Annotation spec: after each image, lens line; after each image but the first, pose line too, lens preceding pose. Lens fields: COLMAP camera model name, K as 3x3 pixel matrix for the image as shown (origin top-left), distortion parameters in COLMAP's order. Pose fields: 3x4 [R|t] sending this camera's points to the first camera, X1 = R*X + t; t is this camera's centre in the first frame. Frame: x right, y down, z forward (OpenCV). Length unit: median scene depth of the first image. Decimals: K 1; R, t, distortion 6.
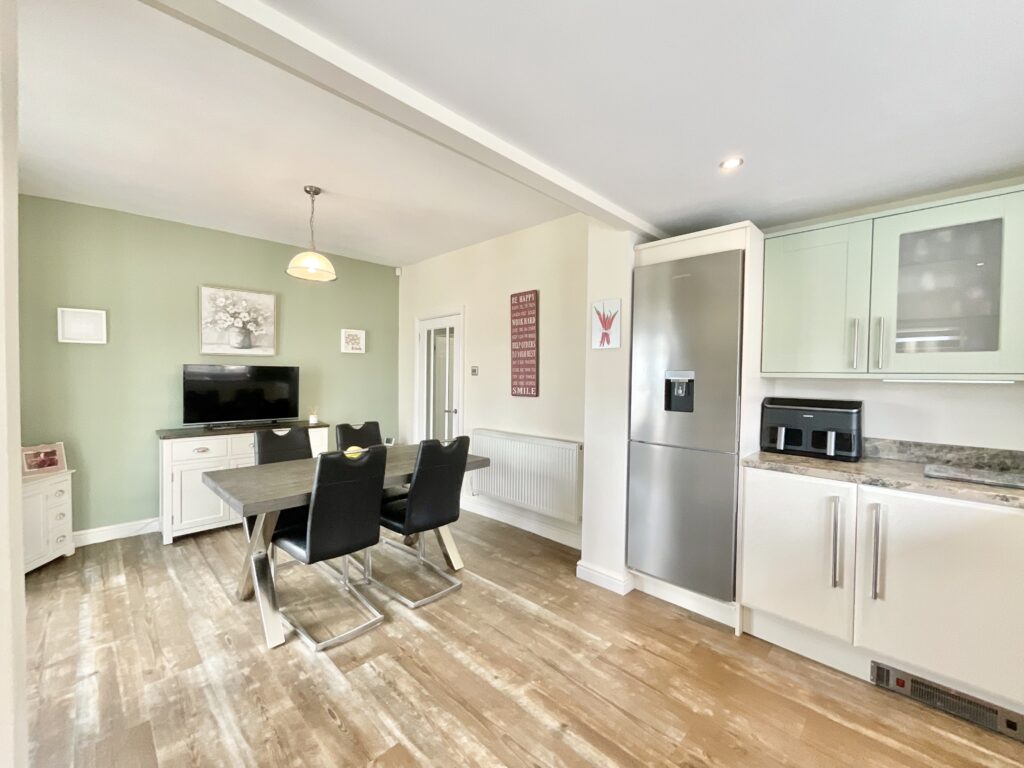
lens RADIAL K [[416.5, 0, 512.0], [0, 416.5, 384.0], [0, 0, 1]] dist [0.000393, 0.000139]
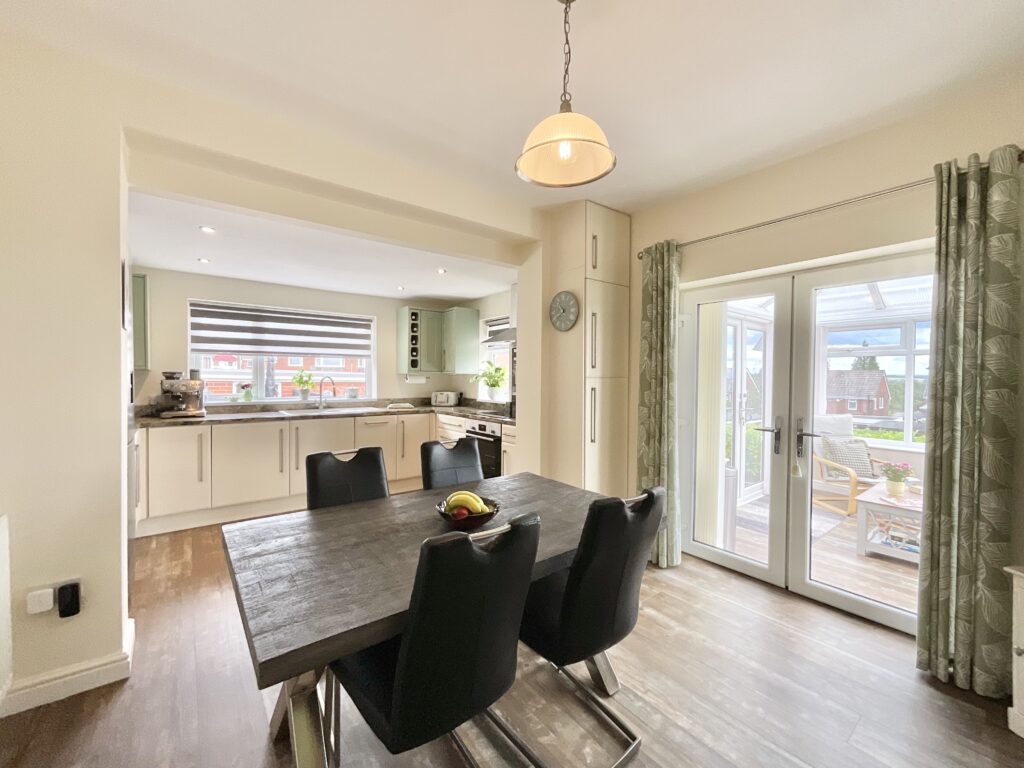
lens RADIAL K [[416.5, 0, 512.0], [0, 416.5, 384.0], [0, 0, 1]] dist [0.000393, 0.000139]
pose [[-0.991993, -0.024699, 0.123858, -0.379524], [-0.019984, 0.999033, 0.039173, -0.022293], [-0.124706, 0.036384, -0.991526, 1.168150]]
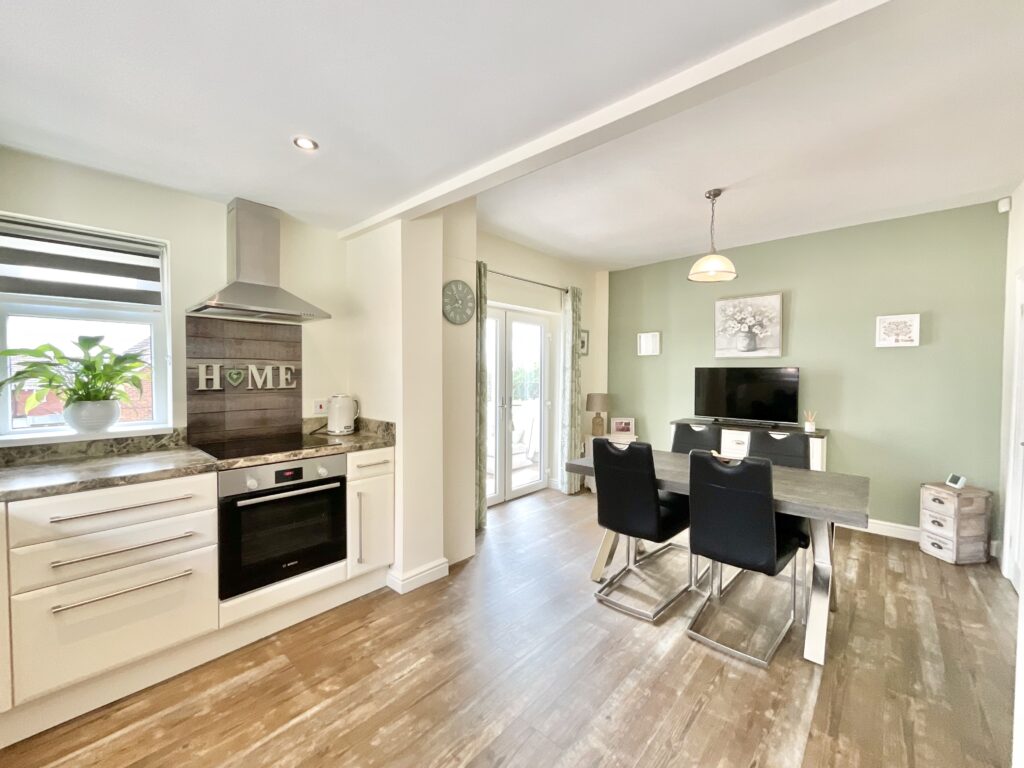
lens RADIAL K [[421.2, 0, 512.0], [0, 421.2, 384.0], [0, 0, 1]] dist [-0.001264, -0.000172]
pose [[0.048014, 0.017576, -0.998692, 0.415735], [-0.027388, 0.999492, 0.016274, -0.003488], [0.998471, 0.026571, 0.048471, 0.369415]]
